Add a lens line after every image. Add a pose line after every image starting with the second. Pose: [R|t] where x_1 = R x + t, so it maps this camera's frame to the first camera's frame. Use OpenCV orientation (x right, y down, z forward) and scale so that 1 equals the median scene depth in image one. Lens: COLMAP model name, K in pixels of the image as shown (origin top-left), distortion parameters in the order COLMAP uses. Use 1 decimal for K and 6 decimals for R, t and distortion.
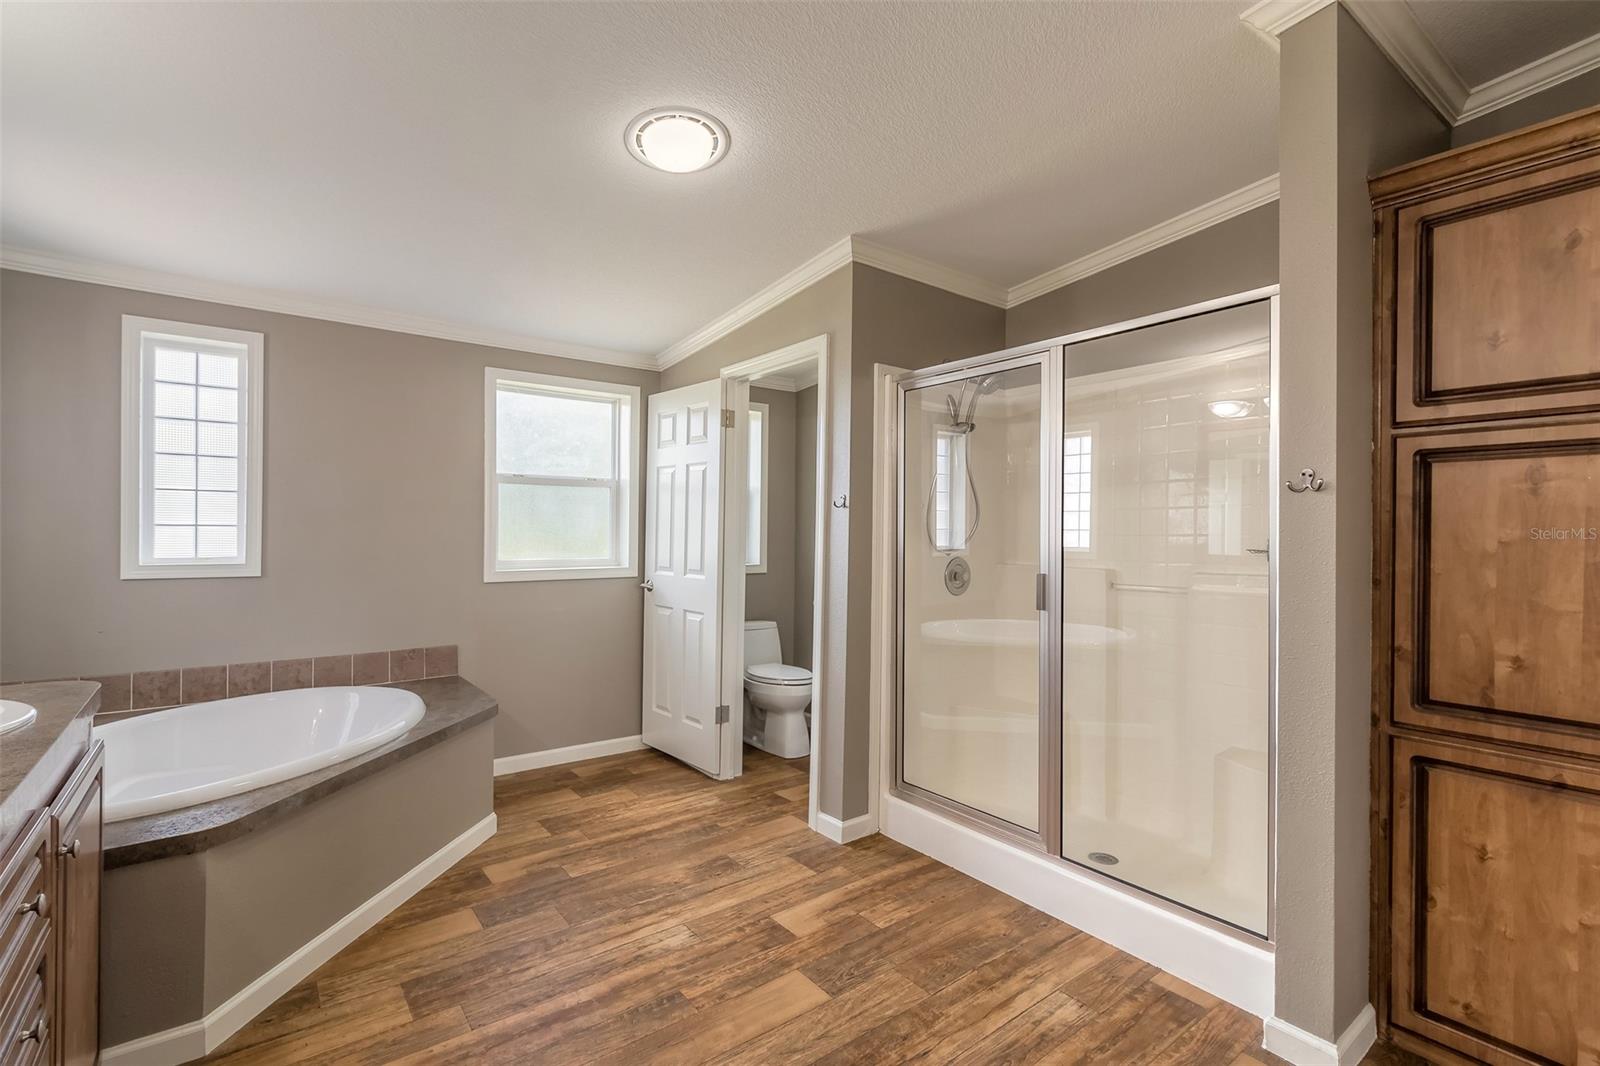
lens RADIAL K [[730.7, 0, 793.4], [0, 730.7, 538.1], [0, 0, 1]] dist [0.005783, -0.000550]
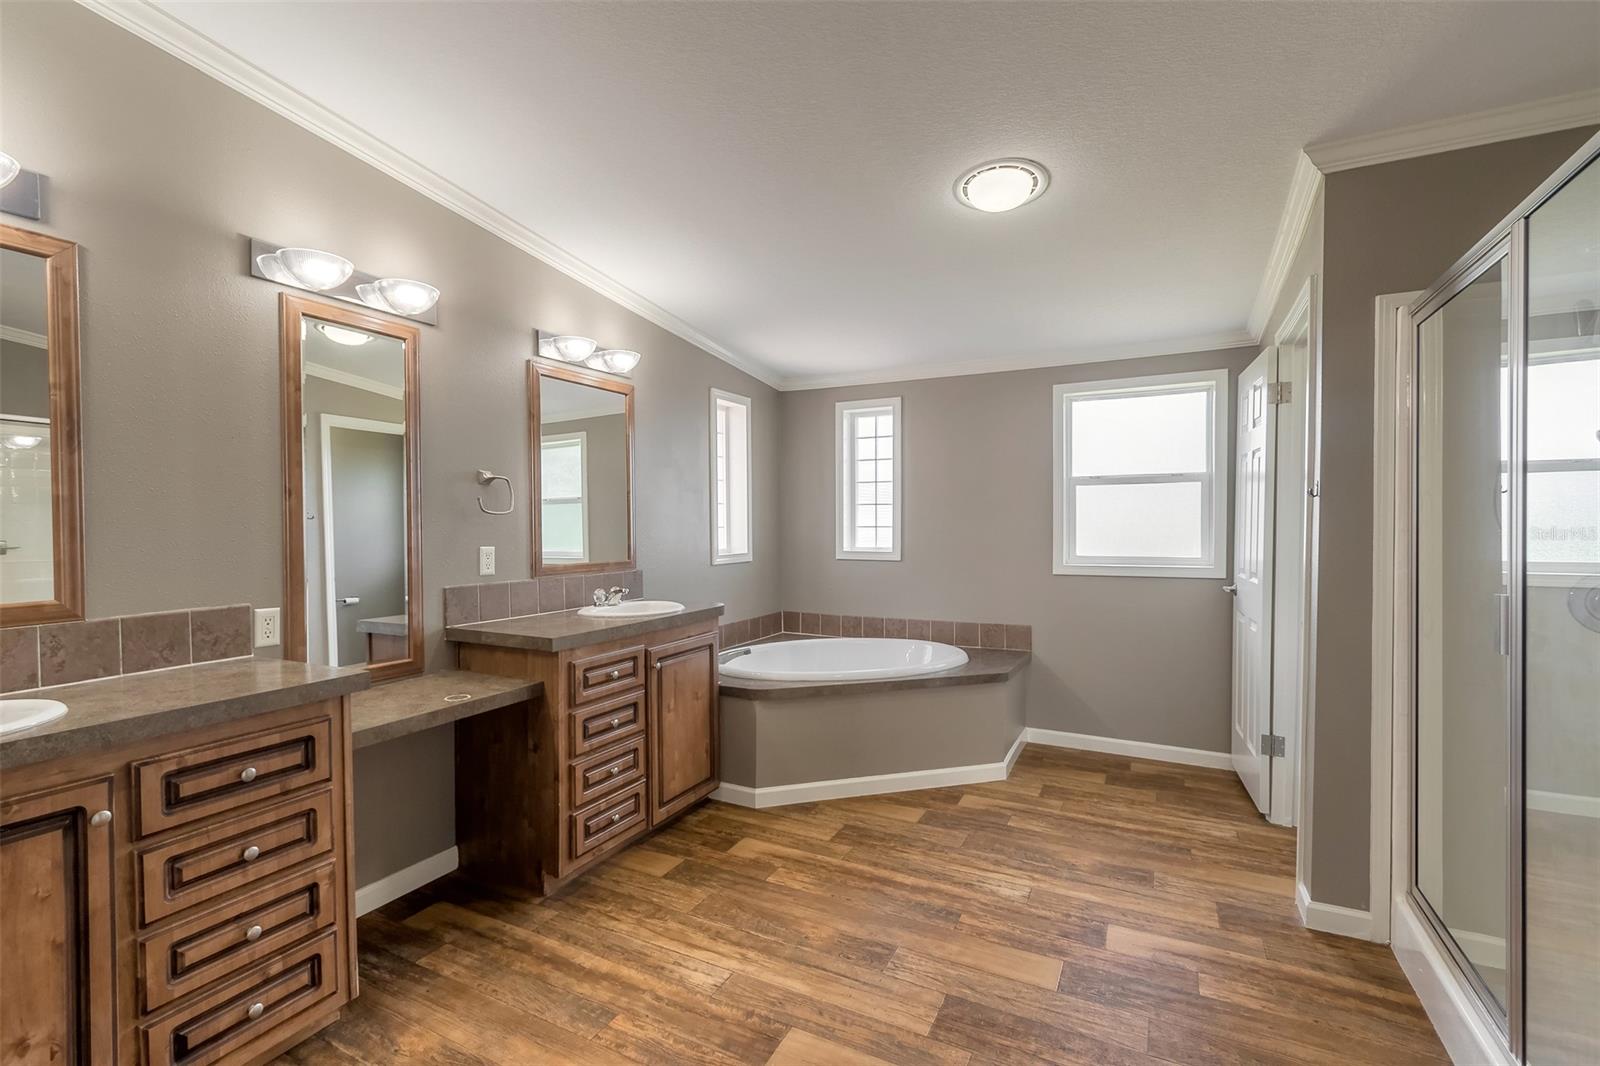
lens RADIAL K [[730.7, 0, 759.1], [0, 730.7, 540.0], [0, 0, 1]] dist [0.005783, -0.000550]
pose [[0.403809, 0.007600, -0.914812, 0.535796], [-0.004888, 0.999969, 0.006150, 0.002971], [0.914830, 0.001989, 0.403833, 0.146395]]
